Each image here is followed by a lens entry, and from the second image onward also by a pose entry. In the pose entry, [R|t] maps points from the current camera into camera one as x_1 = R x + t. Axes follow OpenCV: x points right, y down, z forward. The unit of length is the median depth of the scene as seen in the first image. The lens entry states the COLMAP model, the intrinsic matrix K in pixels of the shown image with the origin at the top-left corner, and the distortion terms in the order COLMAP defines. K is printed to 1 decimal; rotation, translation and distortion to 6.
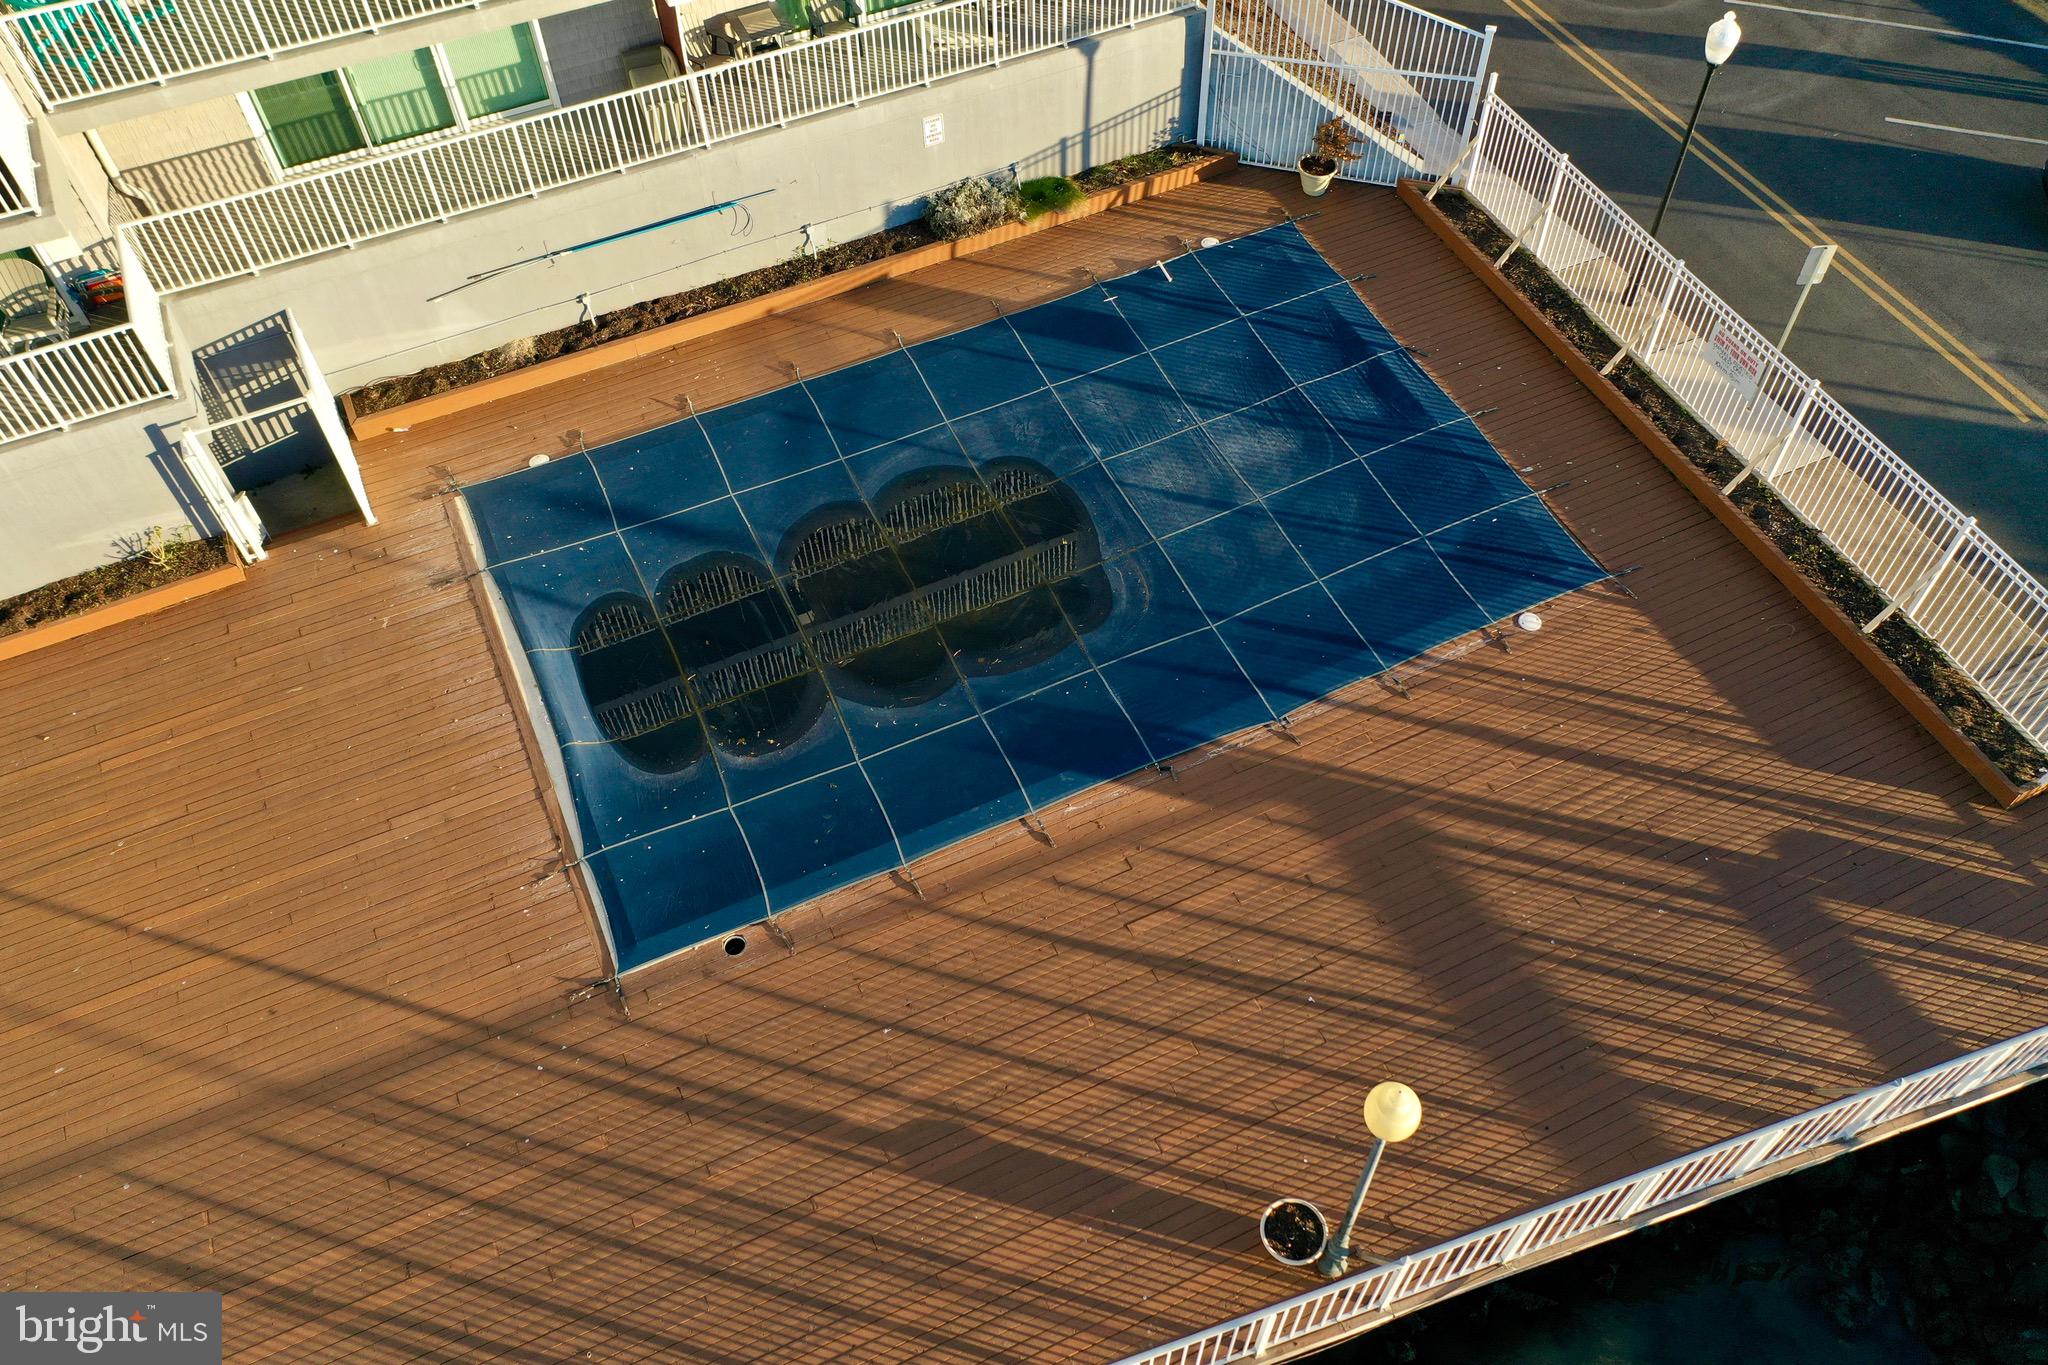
lens RADIAL K [[1609.1, 0, 1016.9], [0, 1609.1, 684.5], [0, 0, 1]] dist [-0.001015, -0.000682]
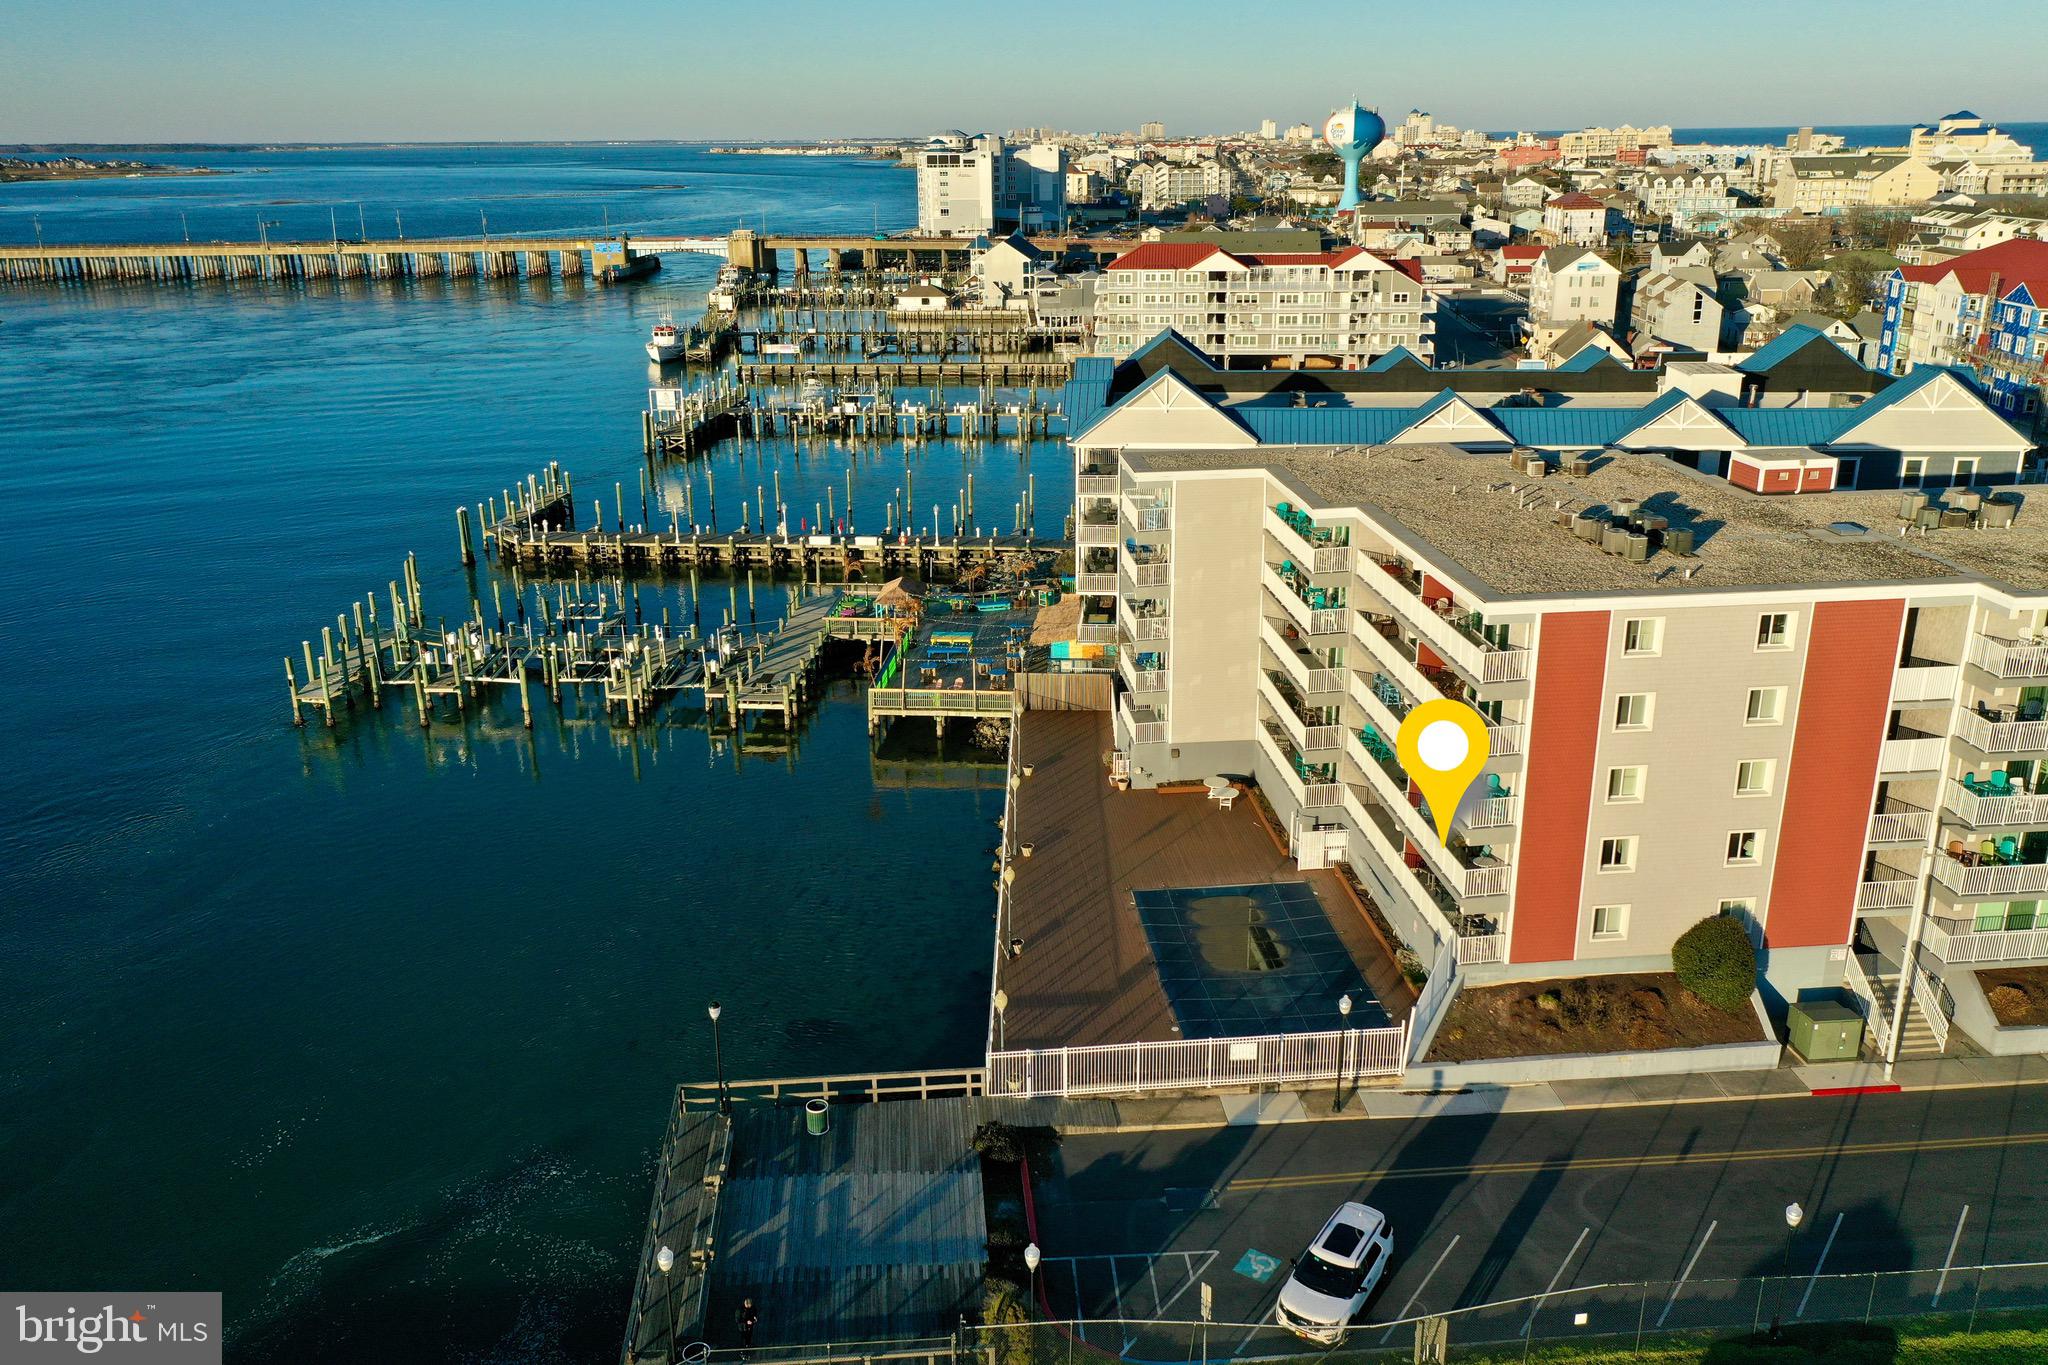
lens RADIAL K [[1612.7, 0, 1018.5], [0, 1612.7, 673.5], [0, 0, 1]] dist [0.010689, 0.000275]
pose [[-0.339134, 0.322814, -0.883617, 2.583444], [-0.739243, 0.489466, 0.462540, -1.391450], [0.581815, 0.810071, 0.072644, 0.062908]]
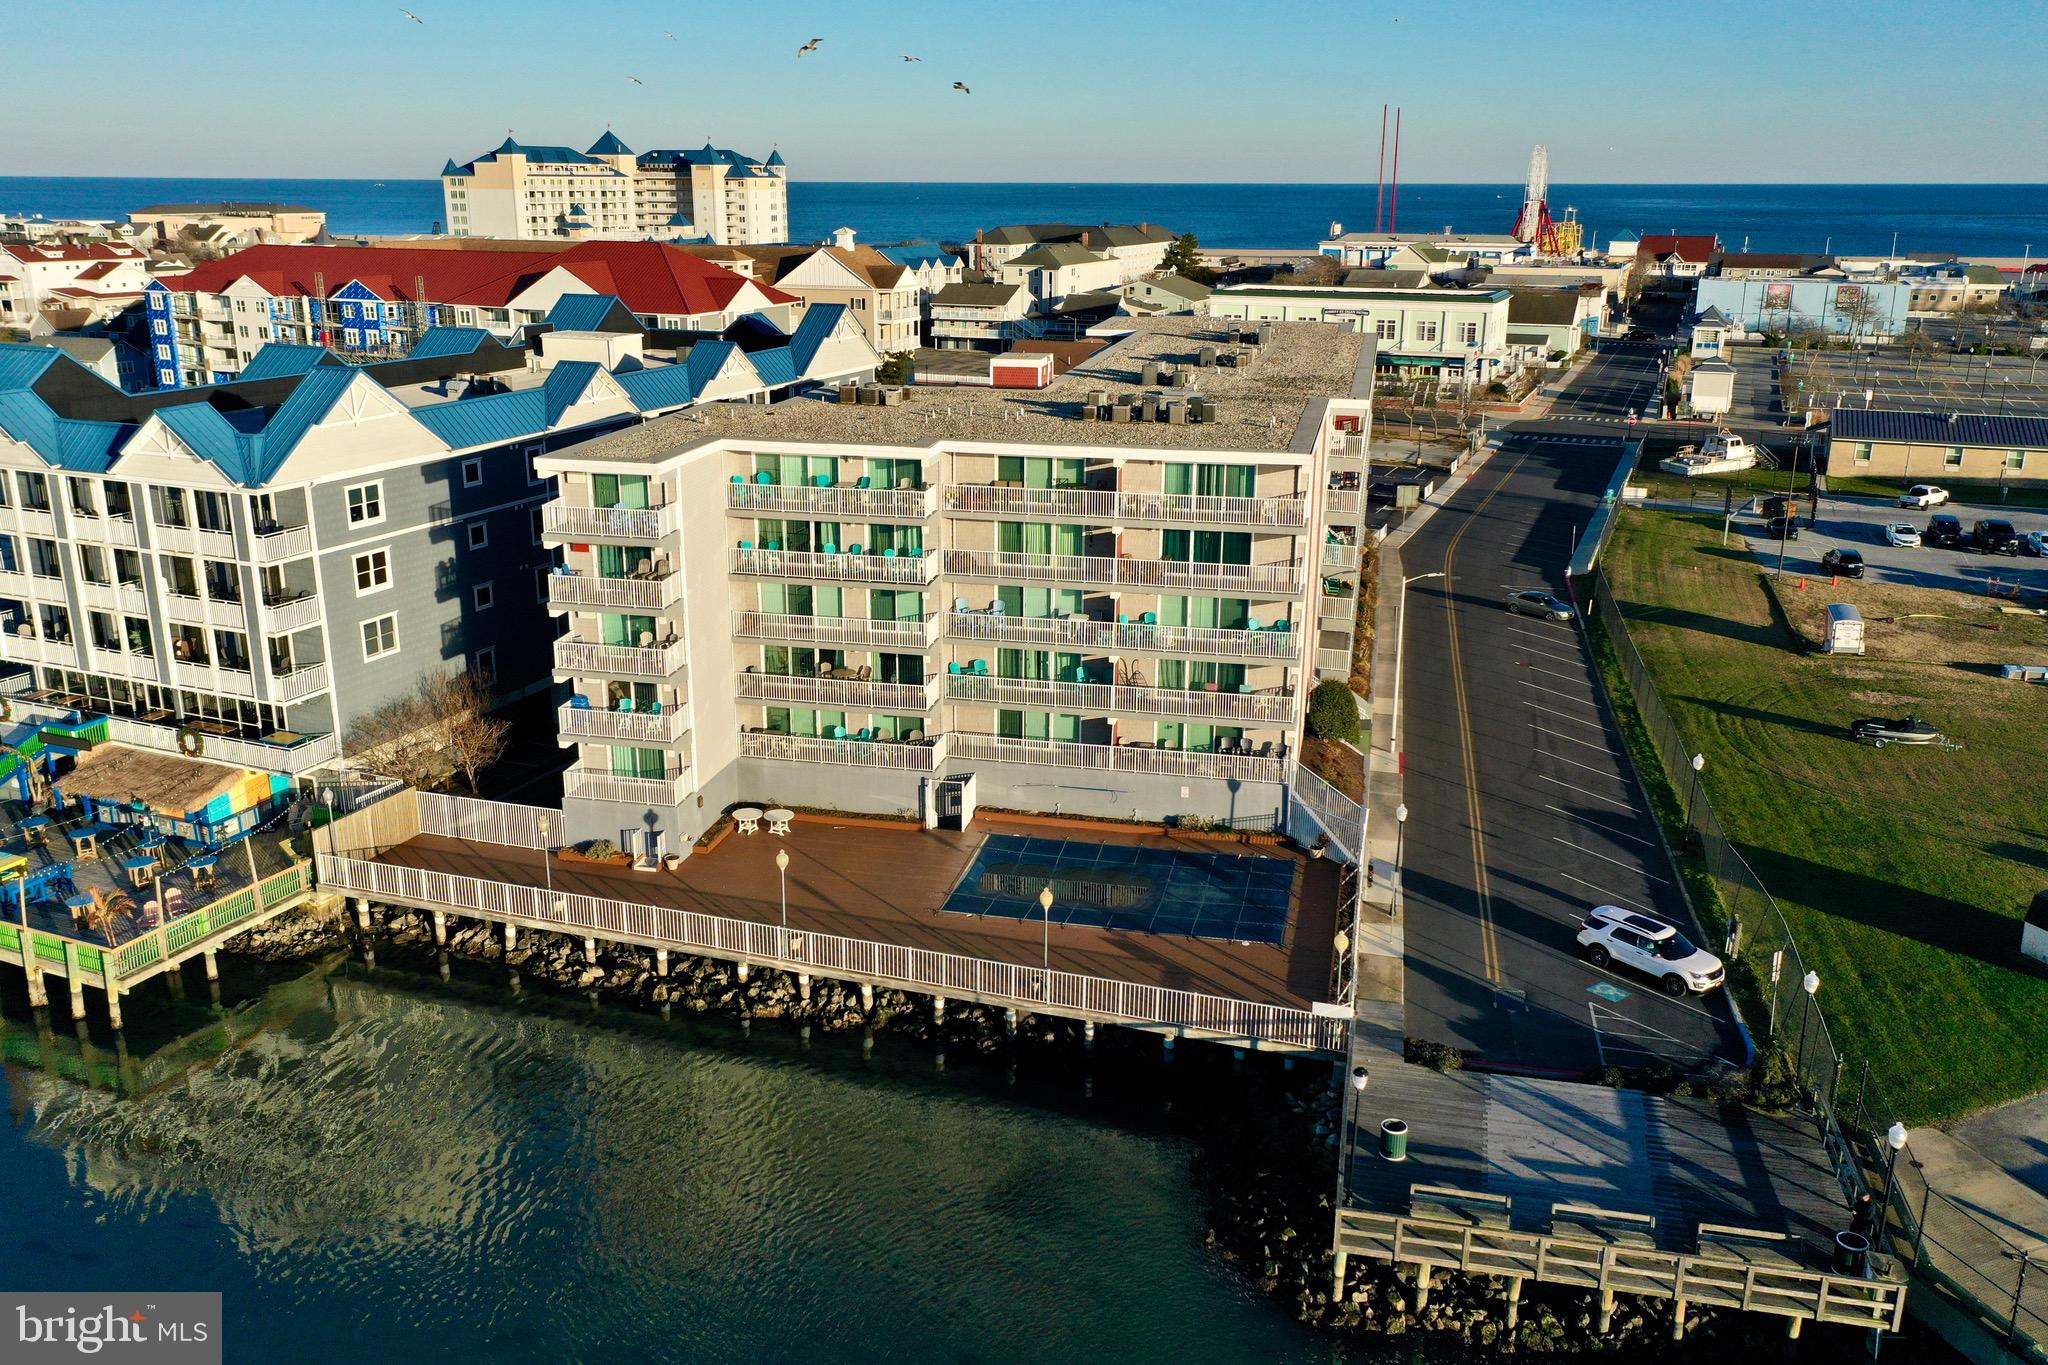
lens RADIAL K [[1657.8, 0, 1020.7], [0, 1657.8, 676.3], [0, 0, 1]] dist [0.008998, 0.001217]
pose [[0.796482, 0.198121, -0.571282, 1.463298], [-0.497268, 0.752138, -0.432449, 0.999661], [0.344006, 0.628519, 0.697584, -1.412677]]
